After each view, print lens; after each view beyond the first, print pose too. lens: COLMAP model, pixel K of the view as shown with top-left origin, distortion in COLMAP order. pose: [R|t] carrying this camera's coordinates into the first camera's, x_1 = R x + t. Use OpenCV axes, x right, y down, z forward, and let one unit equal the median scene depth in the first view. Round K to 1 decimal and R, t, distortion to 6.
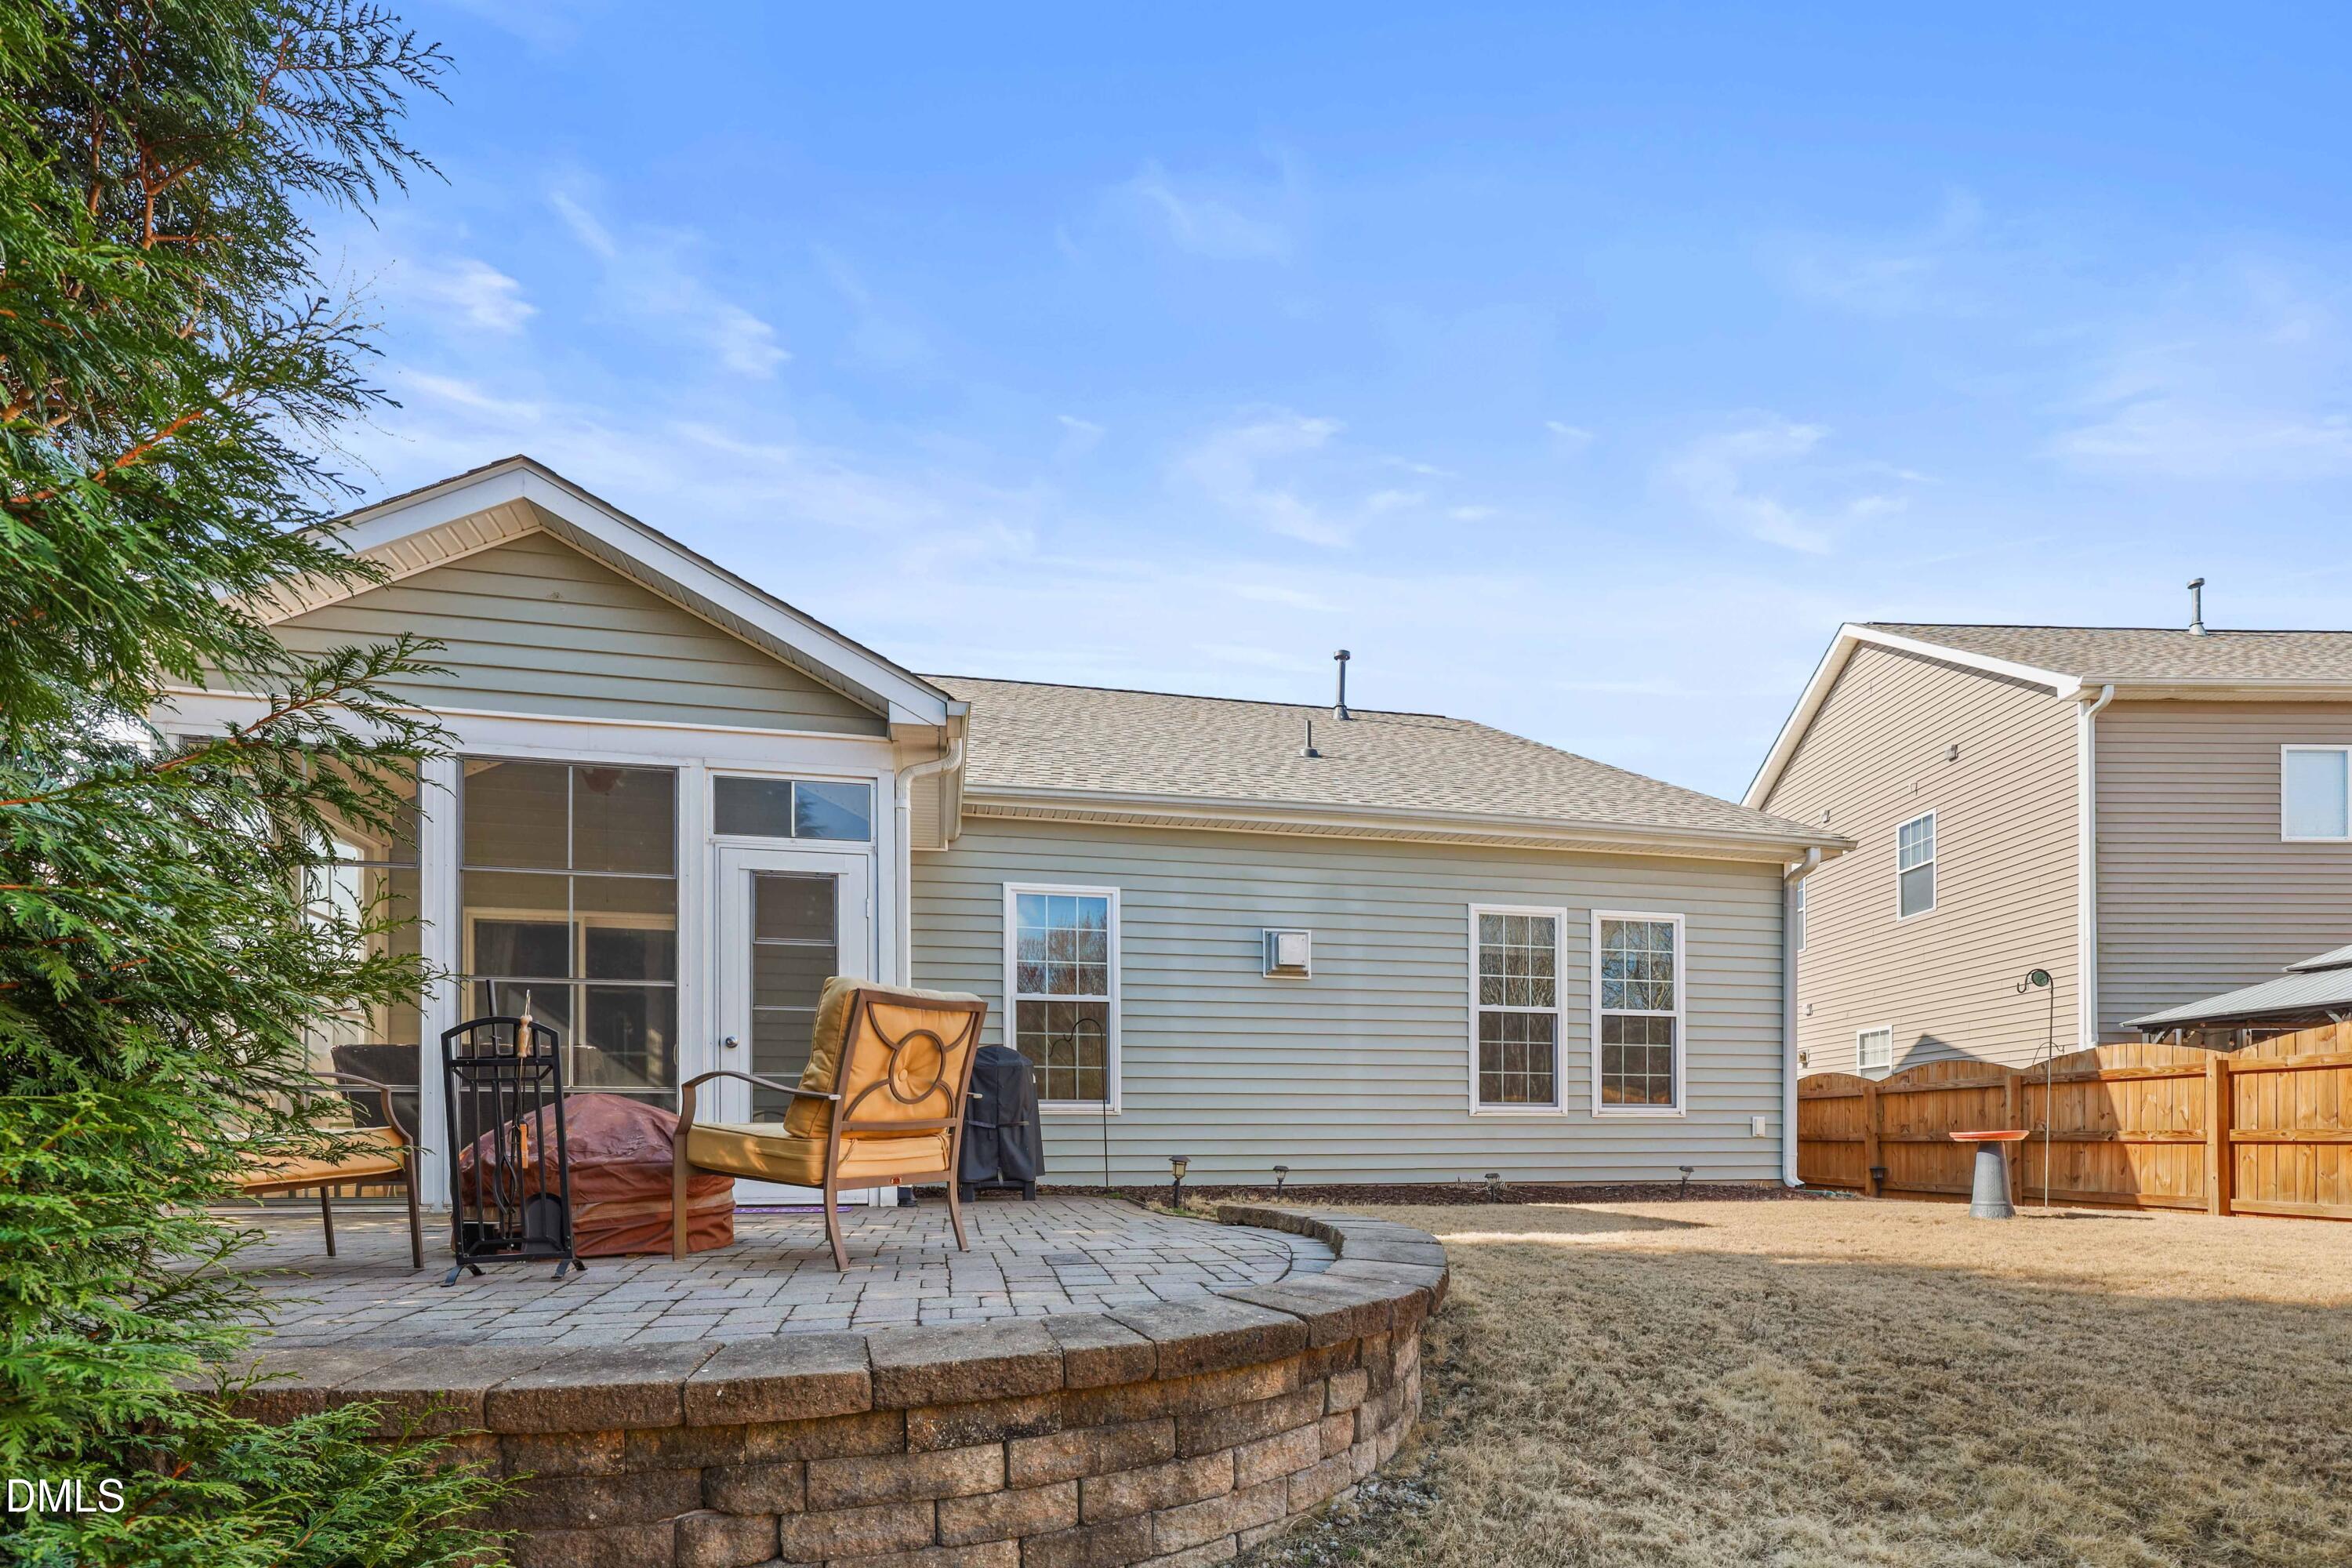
lens RADIAL K [[1117.4, 0, 1055.6], [0, 1117.4, 1008.7], [0, 0, 1]] dist [0.005533, 0.000605]
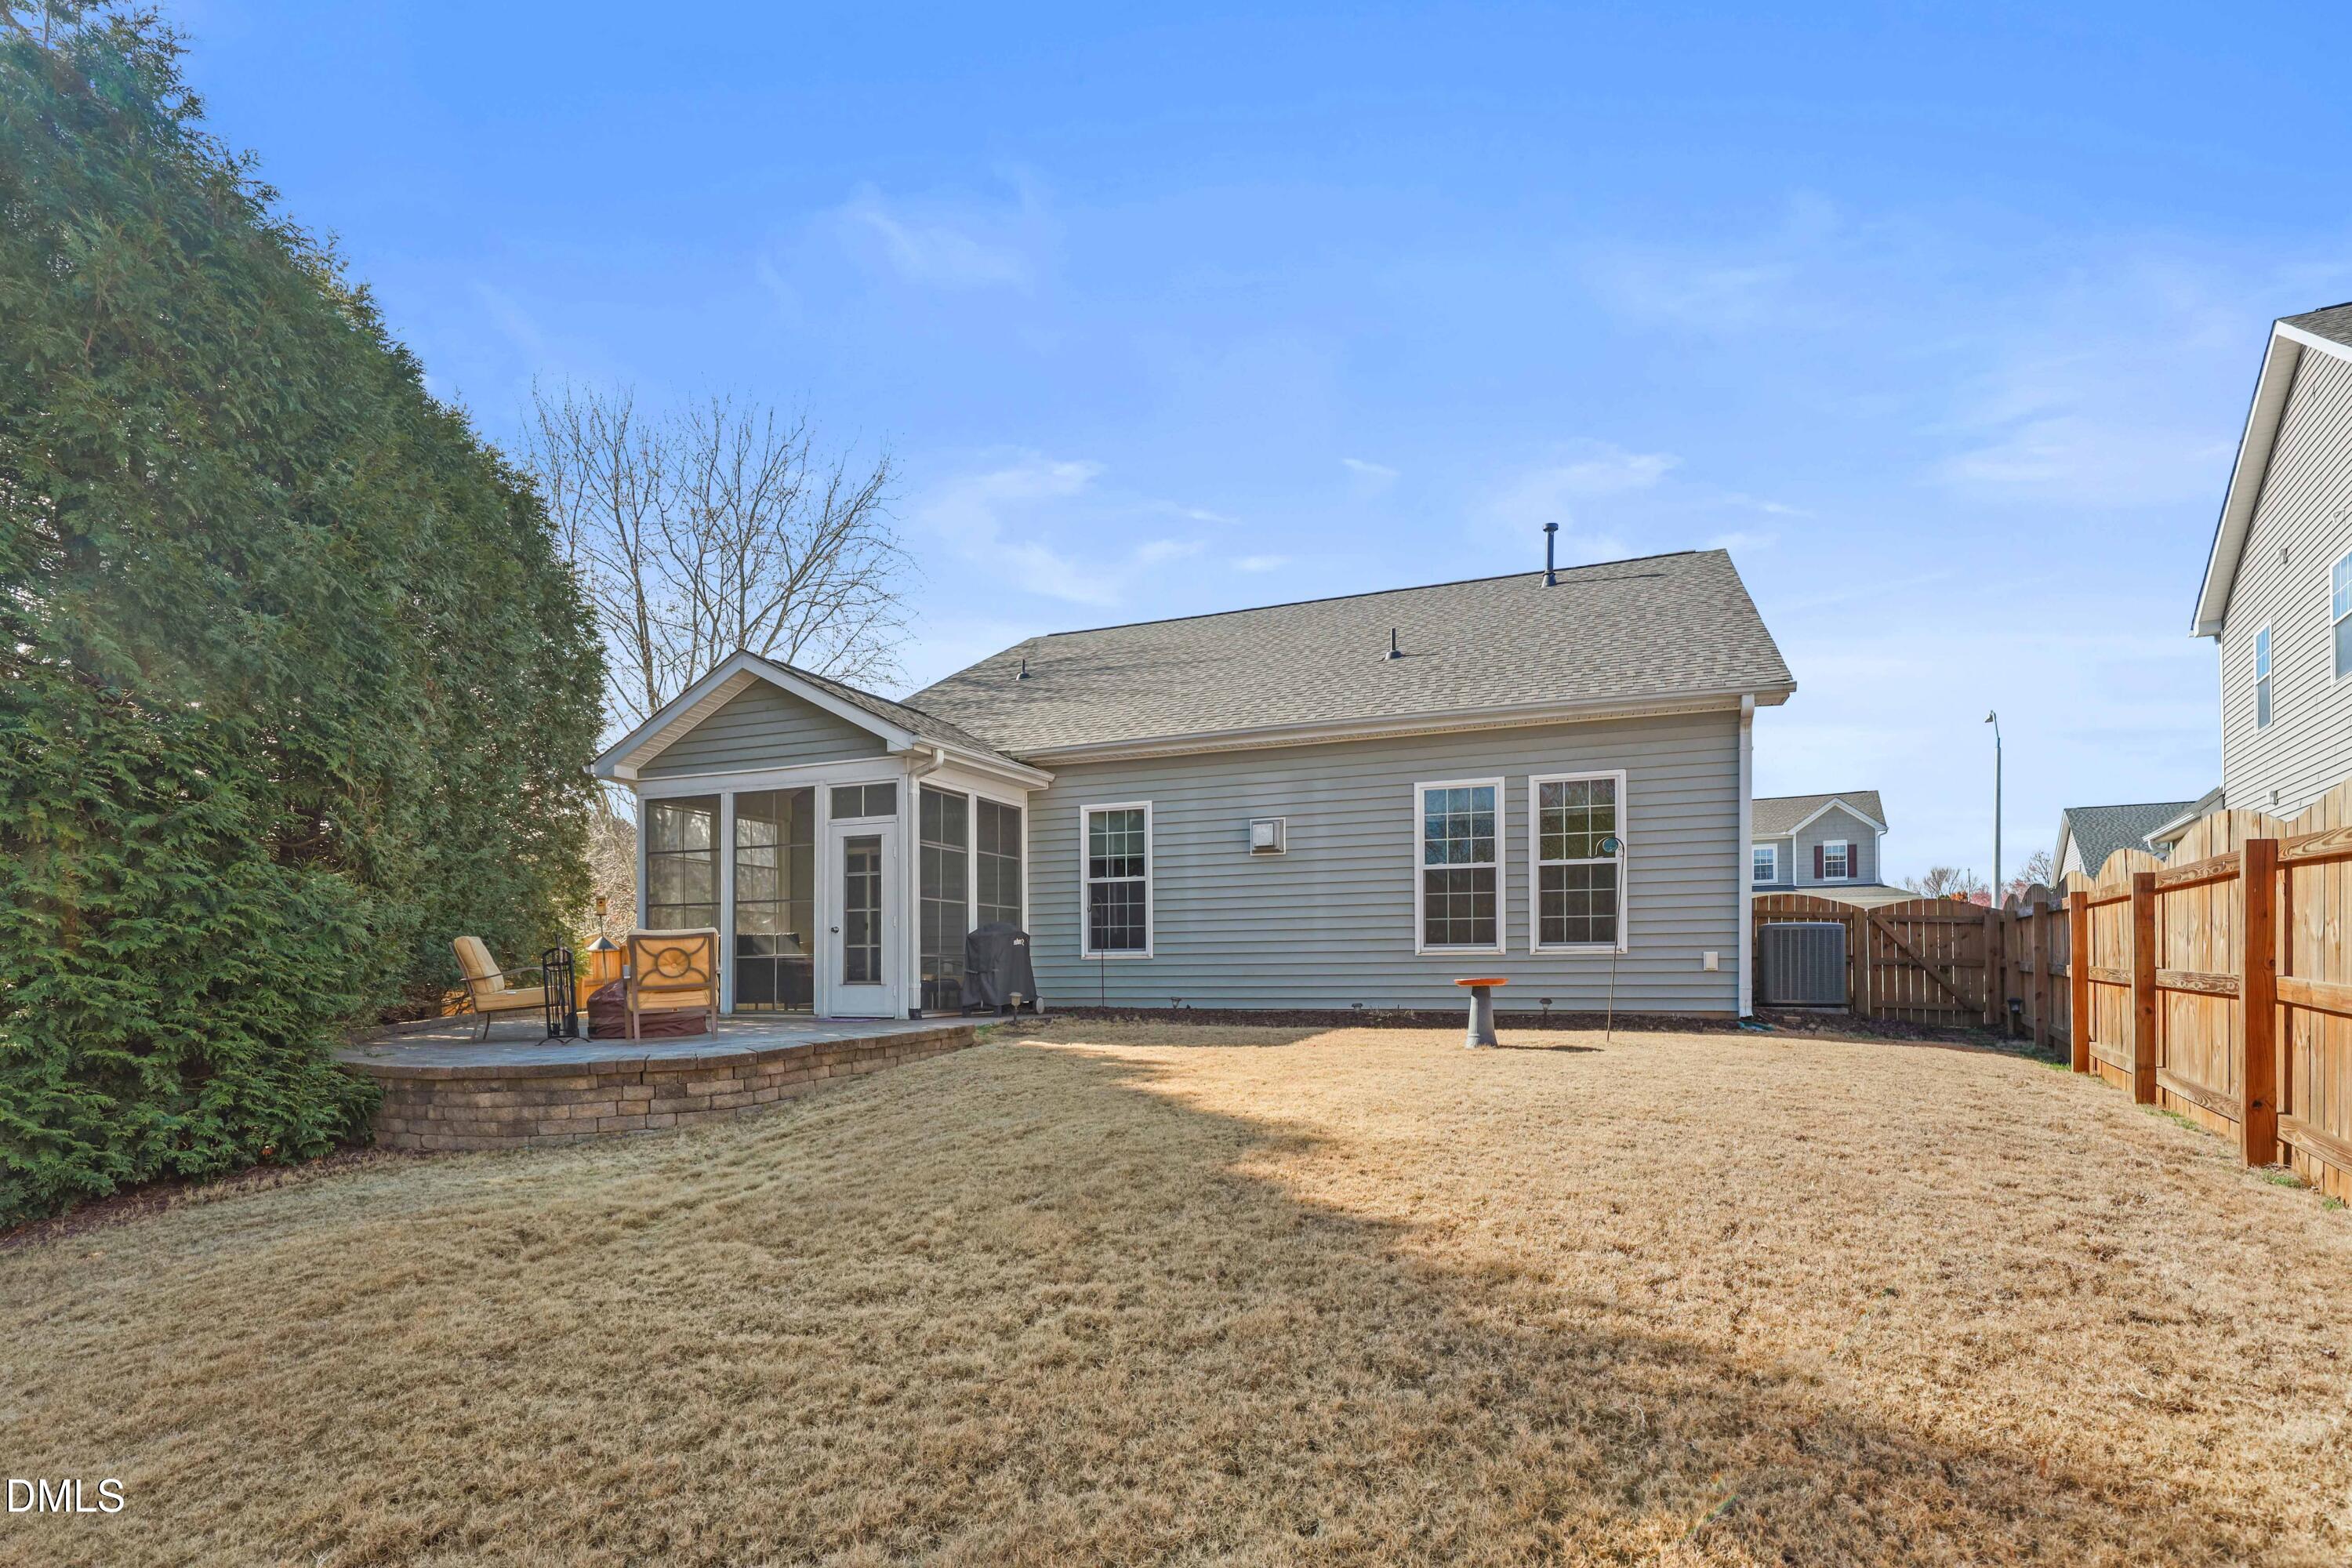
lens RADIAL K [[1043.2, 0, 1166.1], [0, 1043.2, 789.8], [0, 0, 1]] dist [0.003815, 0.000164]
pose [[0.841388, -0.094662, -0.532076, 0.831779], [0.075717, 0.995477, -0.057372, -0.045463], [0.535101, 0.007985, 0.844751, -0.141178]]
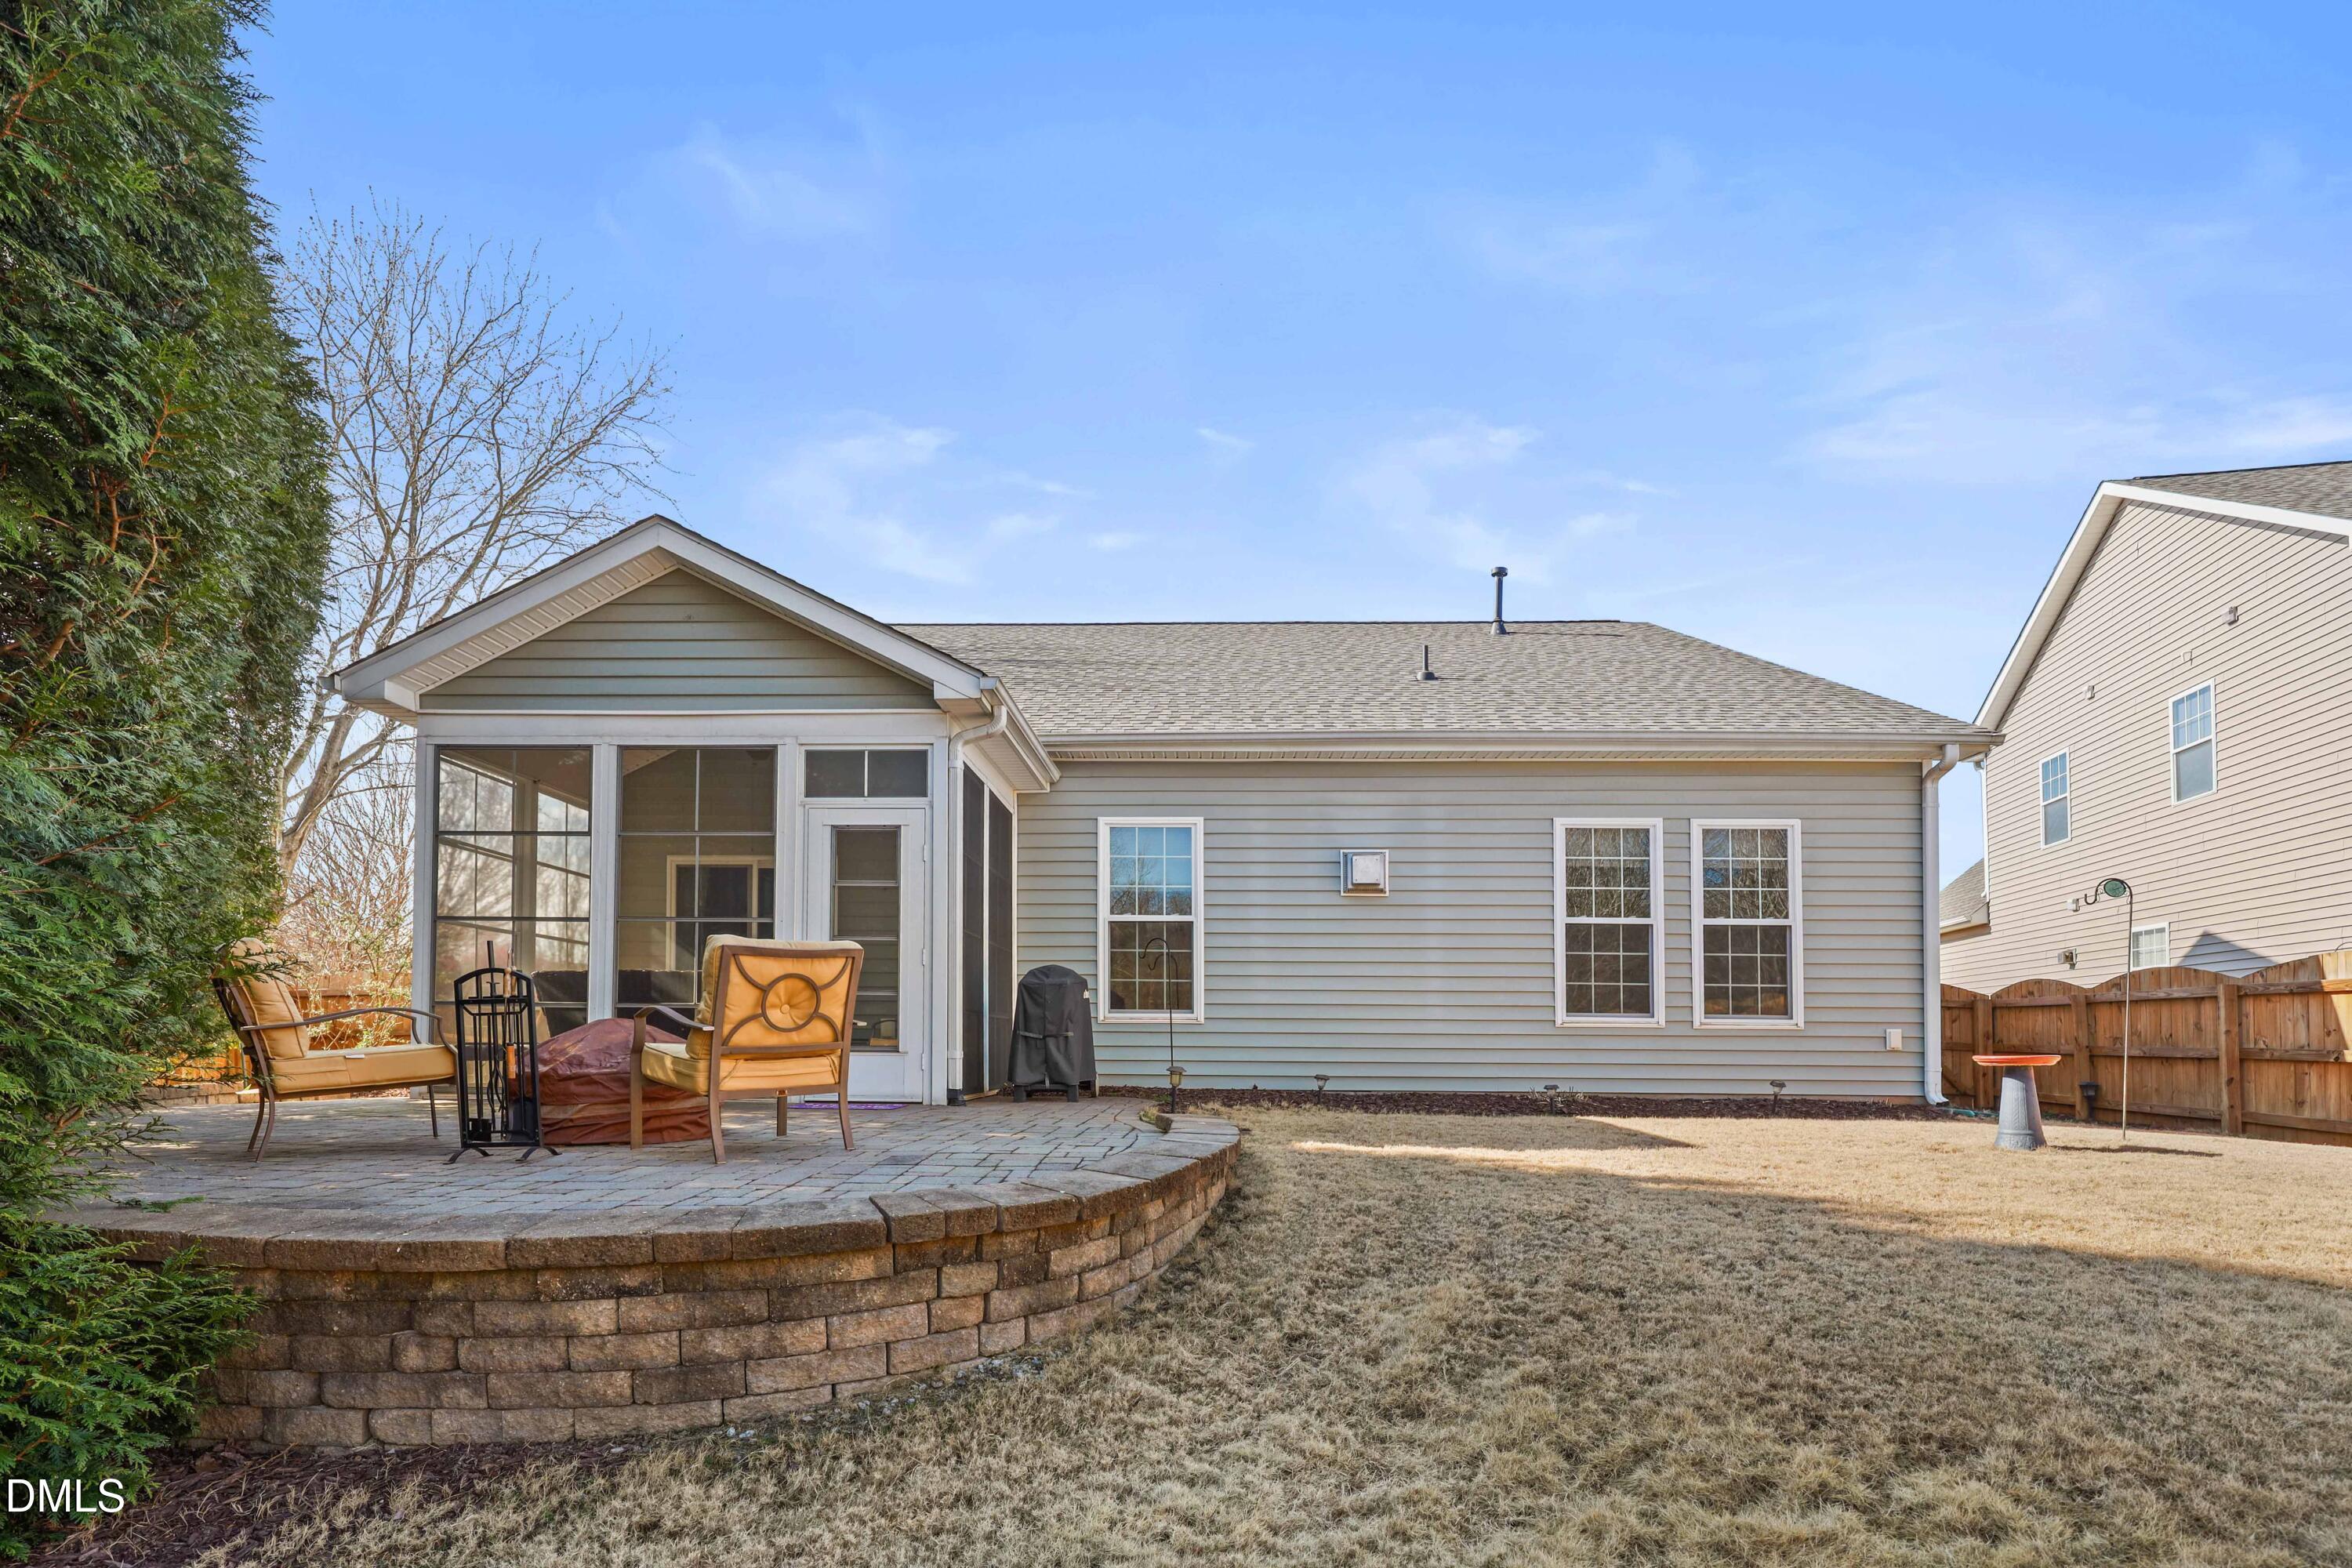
lens RADIAL K [[1043.2, 0, 1095.9], [0, 1043.2, 877.1], [0, 0, 1]] dist [0.003815, 0.000164]
pose [[0.971838, -0.025294, -0.234289, 0.203535], [0.018296, 0.999321, -0.031995, -0.018956], [0.234939, 0.026807, 0.971640, -0.029890]]
